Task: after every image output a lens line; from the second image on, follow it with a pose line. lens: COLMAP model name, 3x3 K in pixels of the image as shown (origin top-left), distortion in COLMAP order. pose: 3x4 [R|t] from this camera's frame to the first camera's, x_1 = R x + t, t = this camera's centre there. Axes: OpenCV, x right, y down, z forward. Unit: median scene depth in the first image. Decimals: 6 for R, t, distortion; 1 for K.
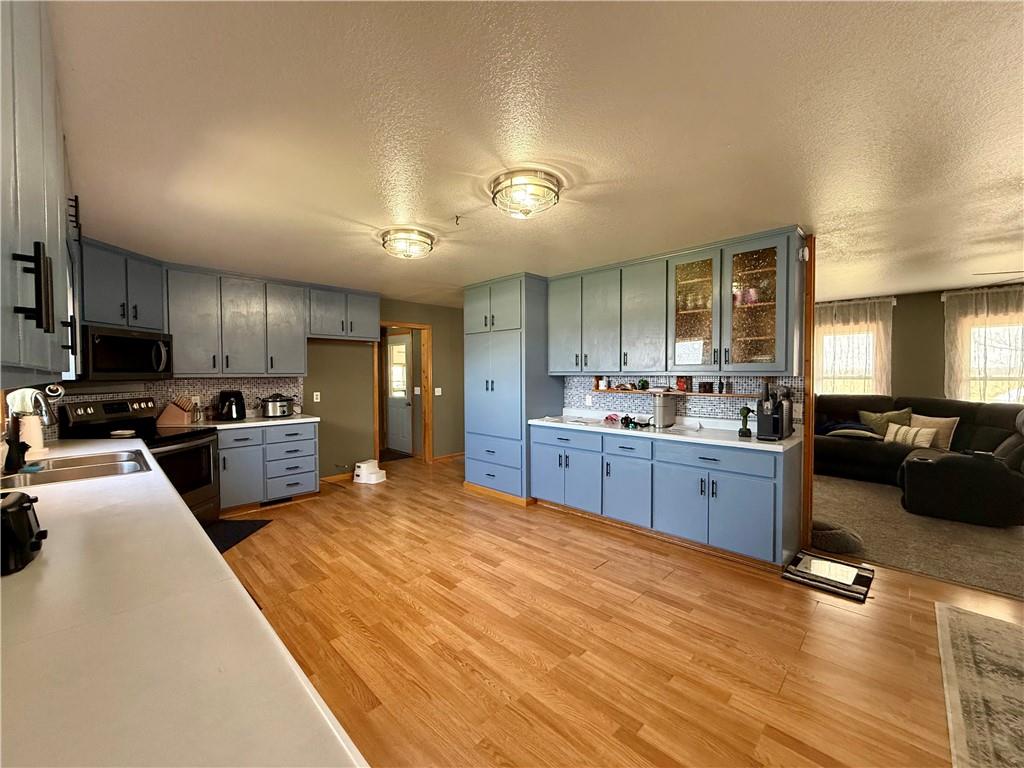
lens RADIAL K [[411.1, 0, 507.6], [0, 411.1, 383.7], [0, 0, 1]] dist [-0.000354, 0.000013]
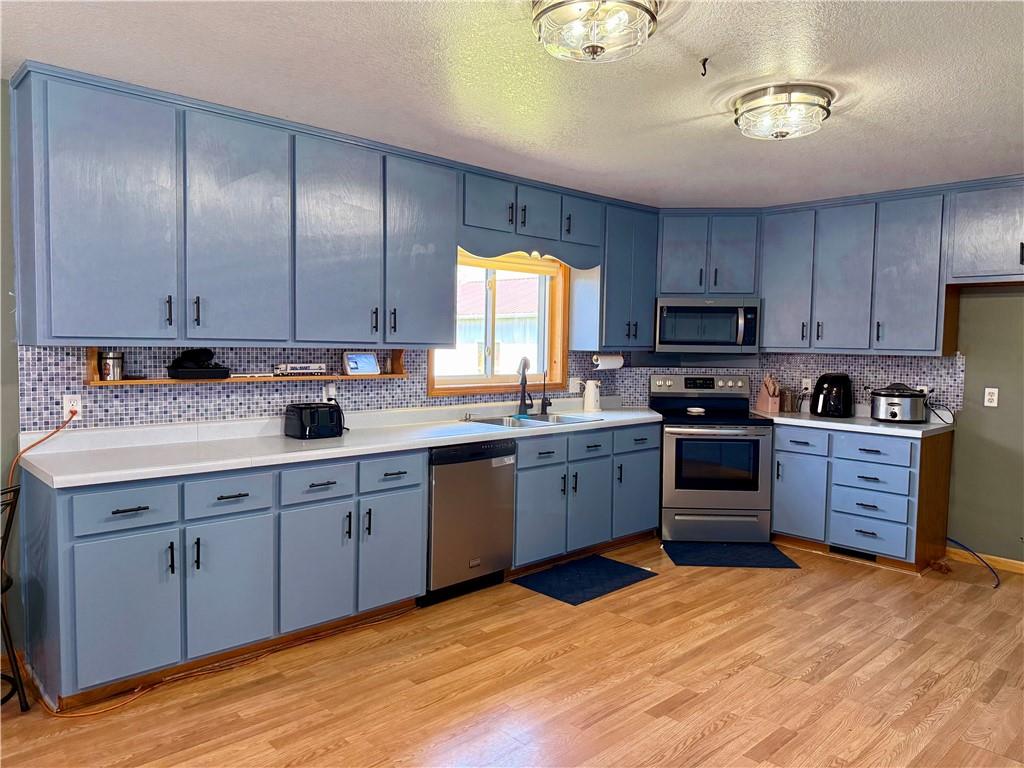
lens RADIAL K [[724.2, 0, 512.0], [0, 724.2, 384.0], [0, 0, 1]] dist [0.045003, -0.061423]
pose [[-0.030582, 0.064624, -0.997441, 0.694932], [-0.040948, 0.996989, 0.065850, -0.029307], [0.998693, 0.042857, -0.027844, 0.631650]]
